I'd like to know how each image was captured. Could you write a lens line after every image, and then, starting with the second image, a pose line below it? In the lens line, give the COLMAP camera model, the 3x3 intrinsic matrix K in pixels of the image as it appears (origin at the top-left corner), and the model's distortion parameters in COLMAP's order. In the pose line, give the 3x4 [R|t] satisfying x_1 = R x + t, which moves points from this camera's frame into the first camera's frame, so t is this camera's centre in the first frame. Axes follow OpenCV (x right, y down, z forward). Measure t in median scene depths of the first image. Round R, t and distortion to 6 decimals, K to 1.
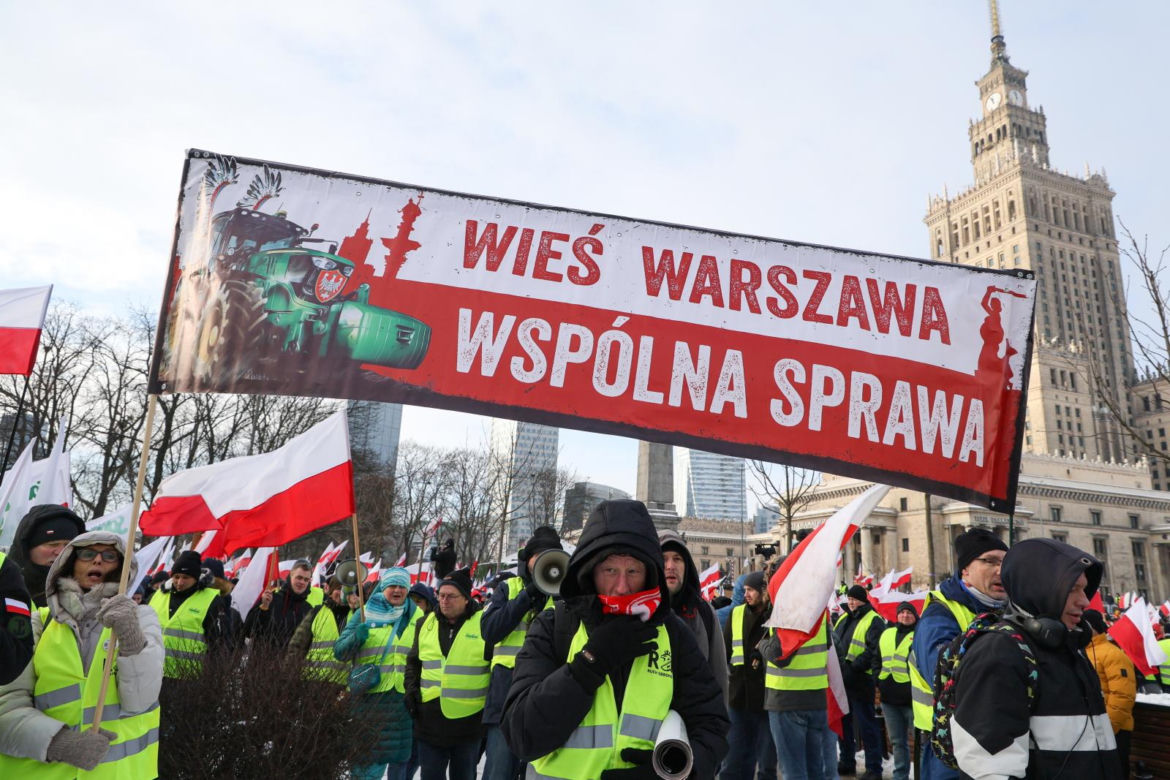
lens RADIAL K [[814.8, 0, 589.2], [0, 814.8, 380.0], [0, 0, 1]] dist [0.004814, 0.000963]
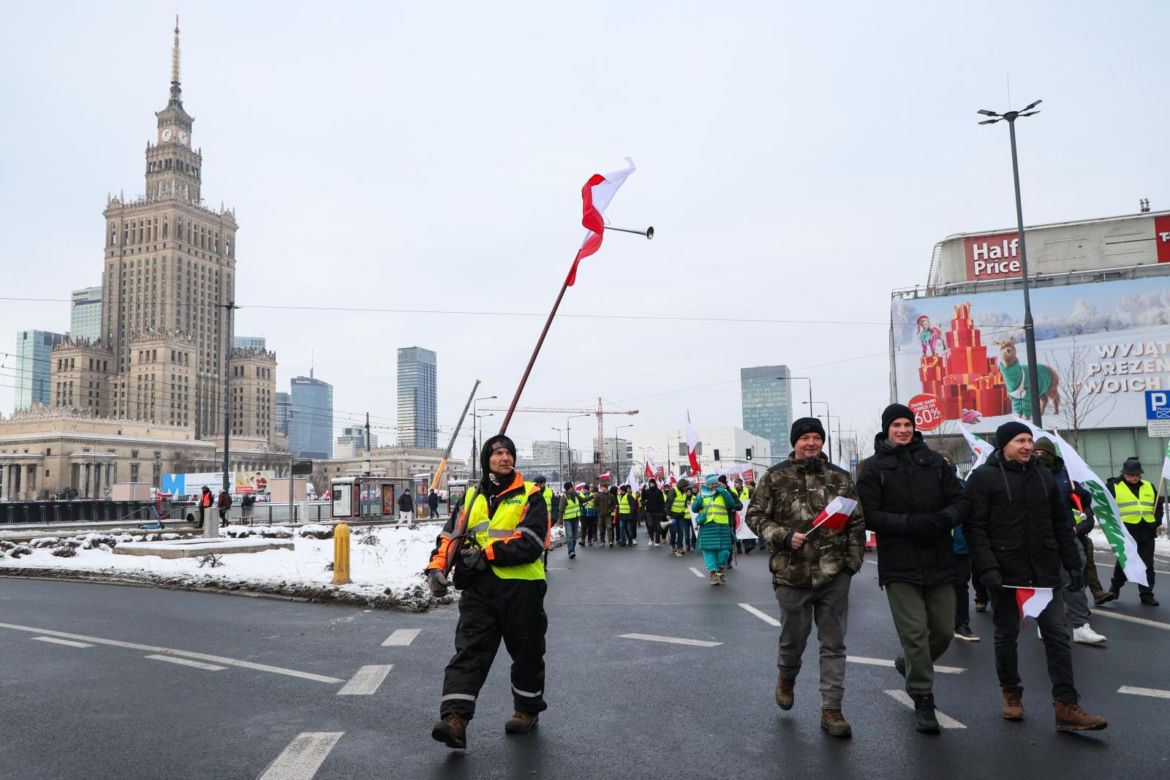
lens RADIAL K [[882.8, 0, 600.3], [0, 882.8, 420.4], [0, 0, 1]] dist [-0.008508, -0.004971]
pose [[0.635748, 0.011560, 0.771810, -0.183769], [-0.152885, 0.981965, 0.111226, -0.168273], [-0.756605, -0.188710, 0.626050, -0.603795]]
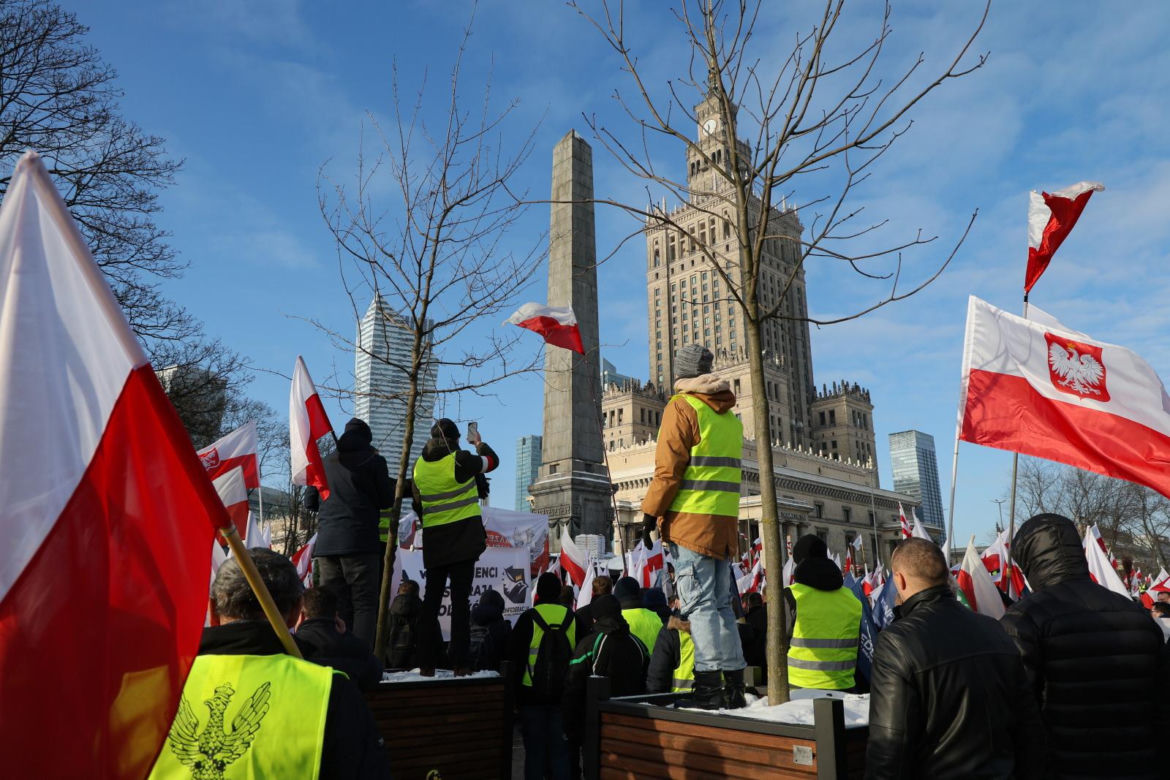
lens RADIAL K [[814.8, 0, 588.2], [0, 814.8, 381.2], [0, 0, 1]] dist [0.004814, 0.000963]
pose [[0.917516, 0.069015, 0.391666, -0.043007], [-0.064040, 0.997615, -0.025768, 0.026421], [-0.392510, -0.001440, 0.919747, 0.103967]]
